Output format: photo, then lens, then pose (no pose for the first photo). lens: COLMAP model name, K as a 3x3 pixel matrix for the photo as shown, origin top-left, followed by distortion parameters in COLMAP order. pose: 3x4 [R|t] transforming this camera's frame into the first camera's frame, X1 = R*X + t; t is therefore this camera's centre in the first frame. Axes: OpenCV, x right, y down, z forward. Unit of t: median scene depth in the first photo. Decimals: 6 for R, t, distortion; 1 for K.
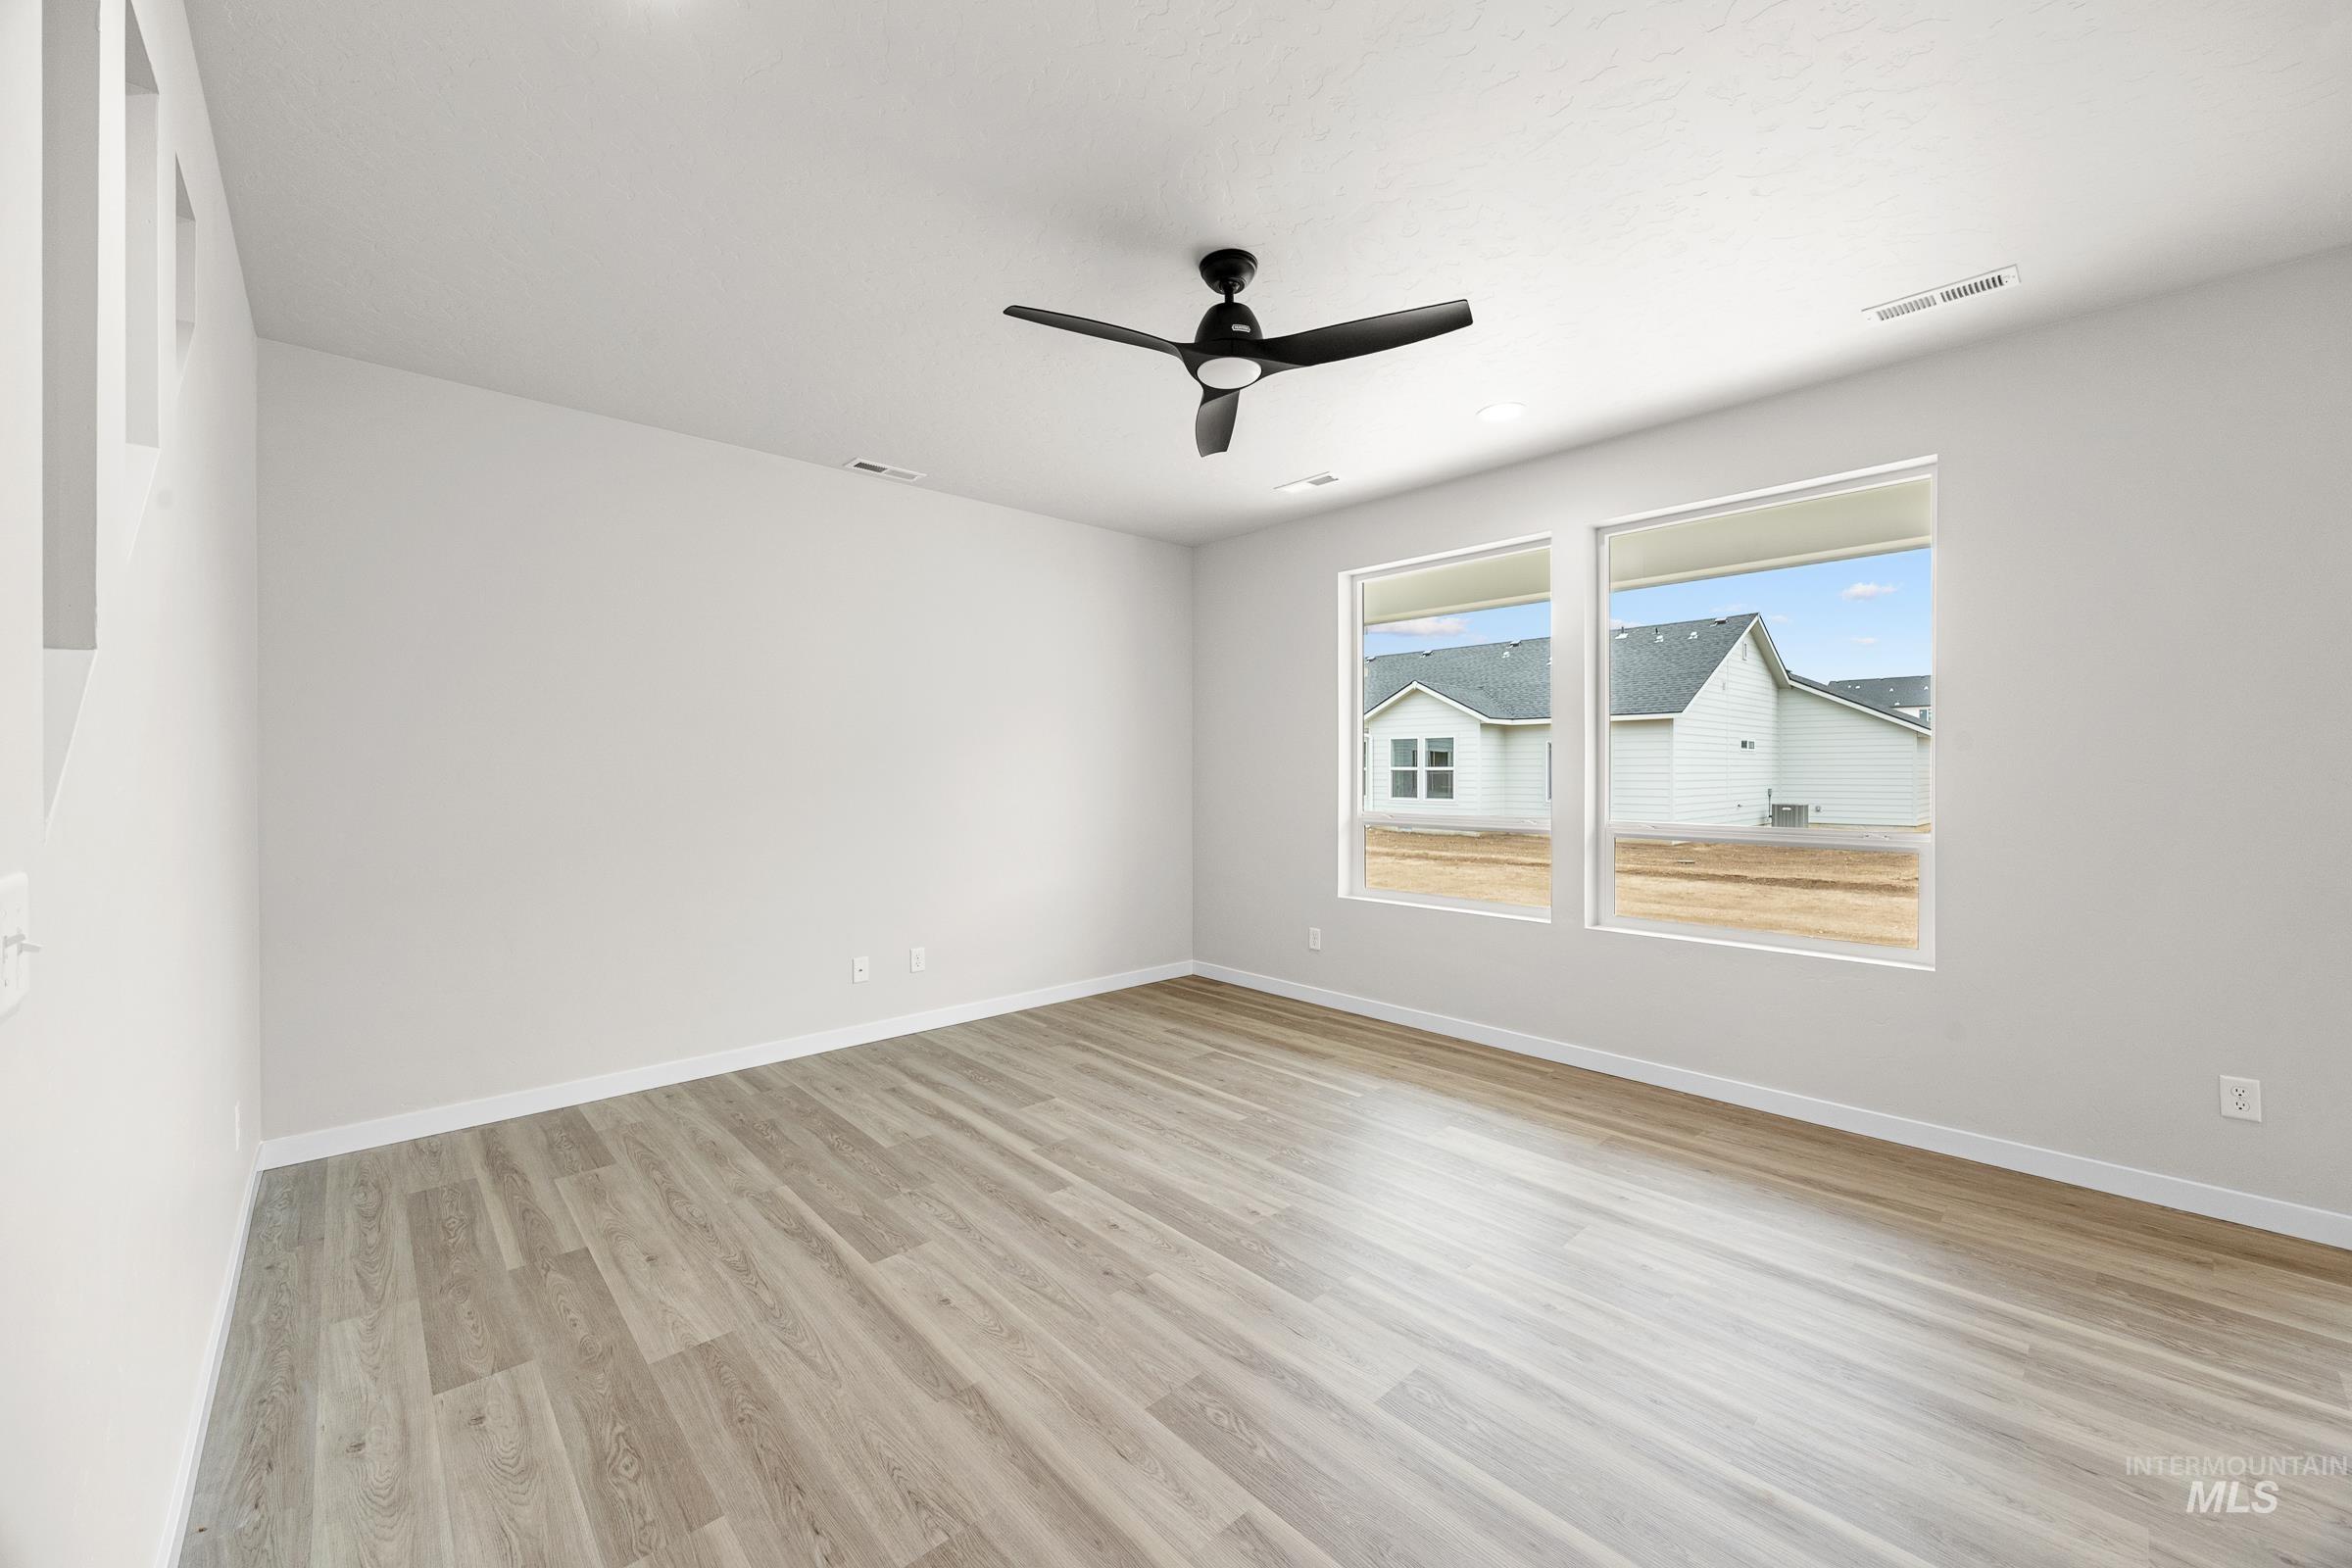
lens RADIAL K [[891.2, 0, 1176.0], [0, 891.2, 784.0], [0, 0, 1]] dist [-0.001834, -0.000180]
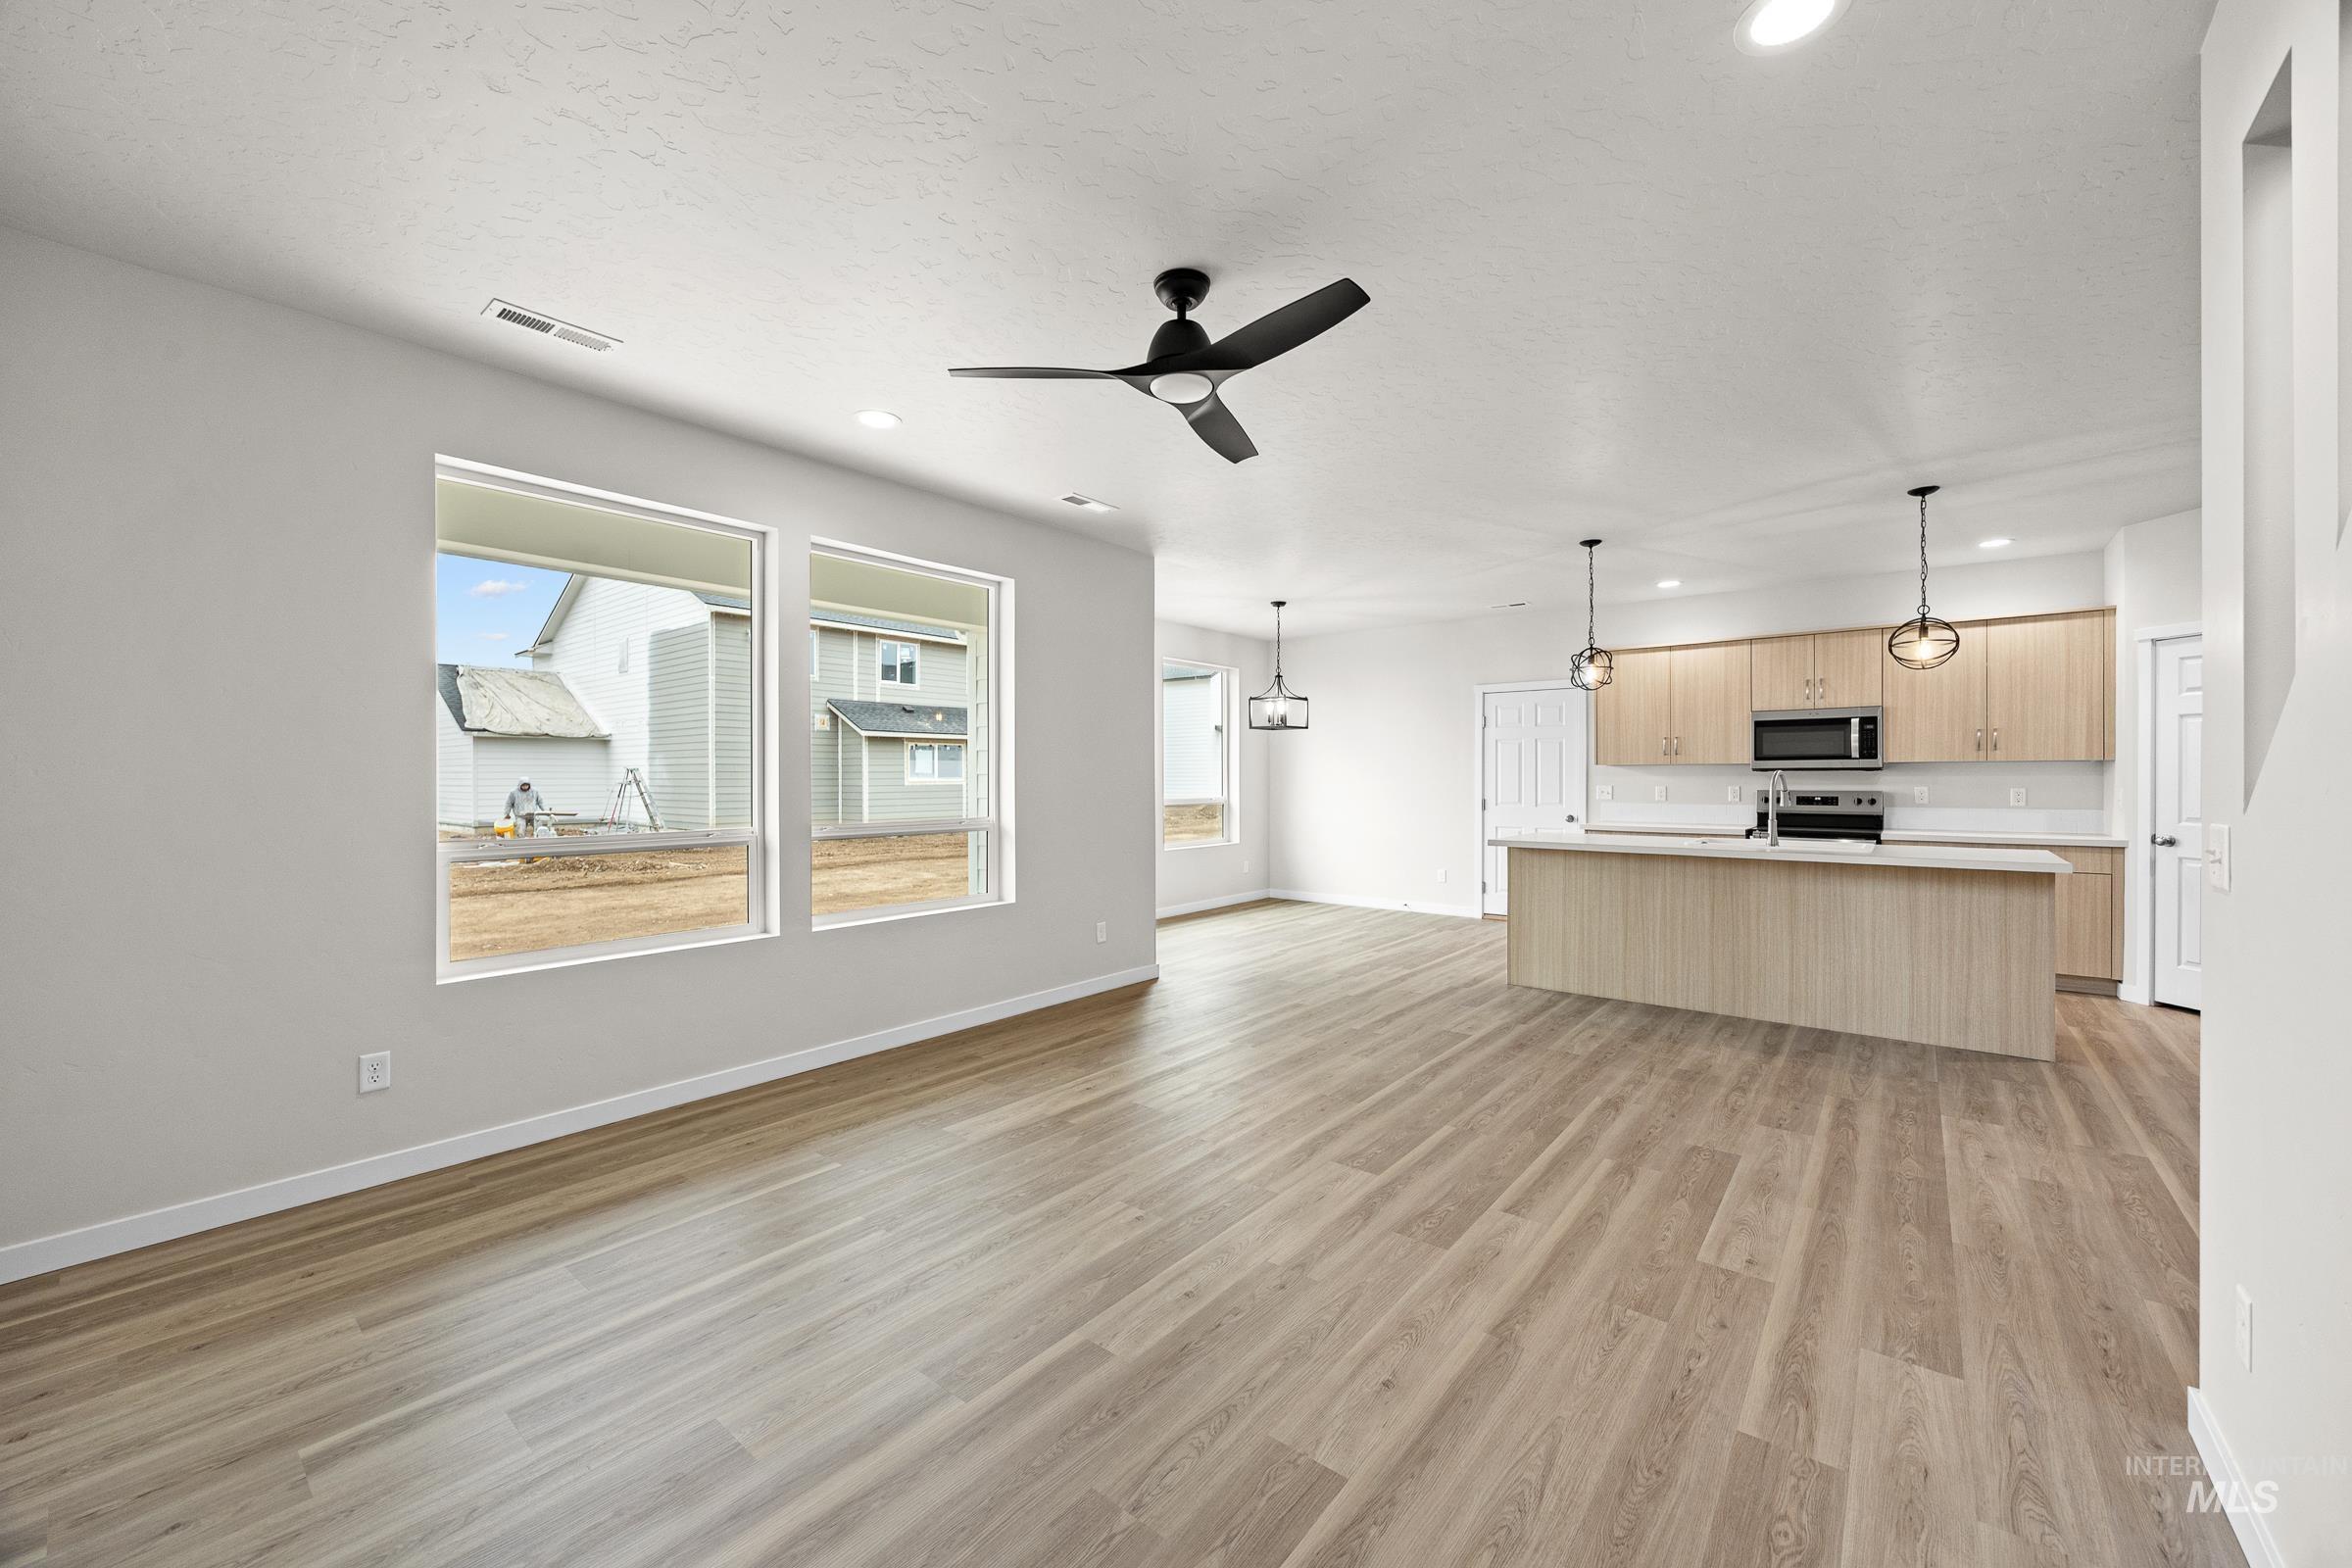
lens RADIAL K [[902.7, 0, 1176.0], [0, 902.7, 784.0], [0, 0, 1]] dist [-0.000878, 0.000111]
pose [[-0.137507, -0.005567, 0.990485, -0.926454], [0.015498, 0.999850, 0.007771, -0.007200], [-0.990380, 0.016419, -0.137400, 1.114457]]
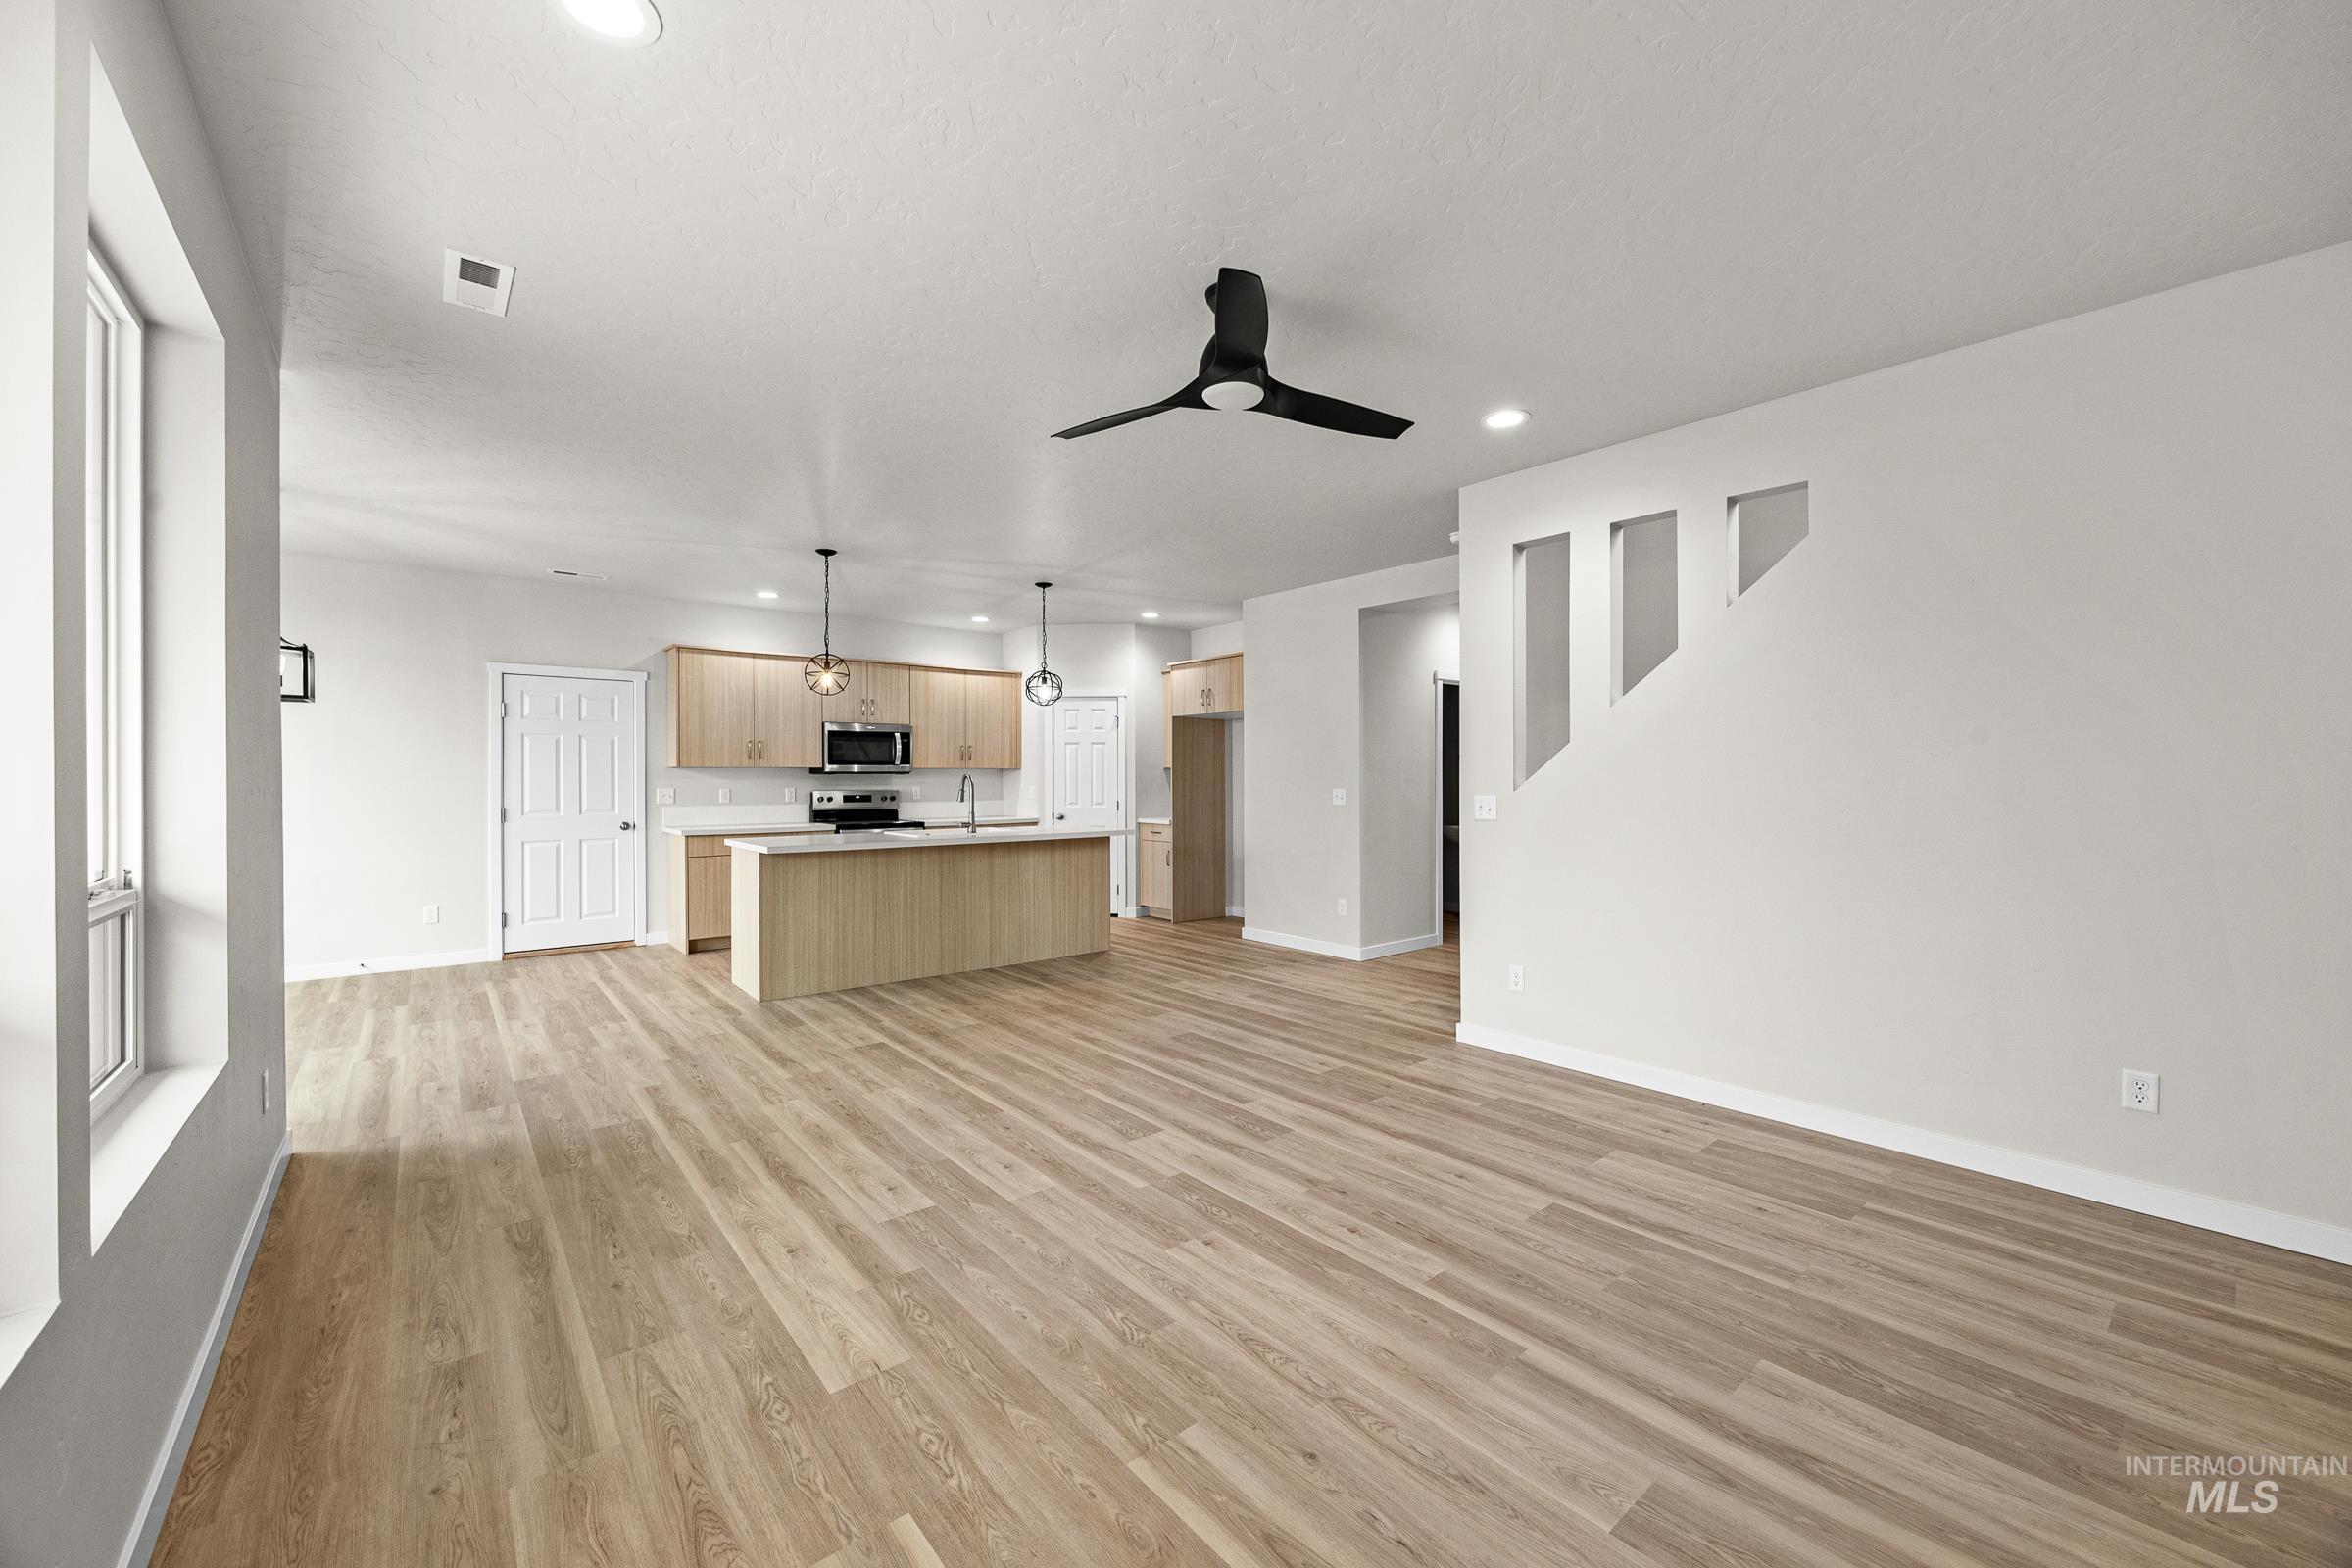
lens RADIAL K [[902.7, 0, 1176.0], [0, 902.7, 784.0], [0, 0, 1]] dist [-0.000878, 0.000111]
pose [[-0.997927, 0.003993, 0.064237, 0.059659], [0.005375, 0.999757, 0.021361, -0.023129], [-0.064136, 0.021662, -0.997706, 1.986161]]
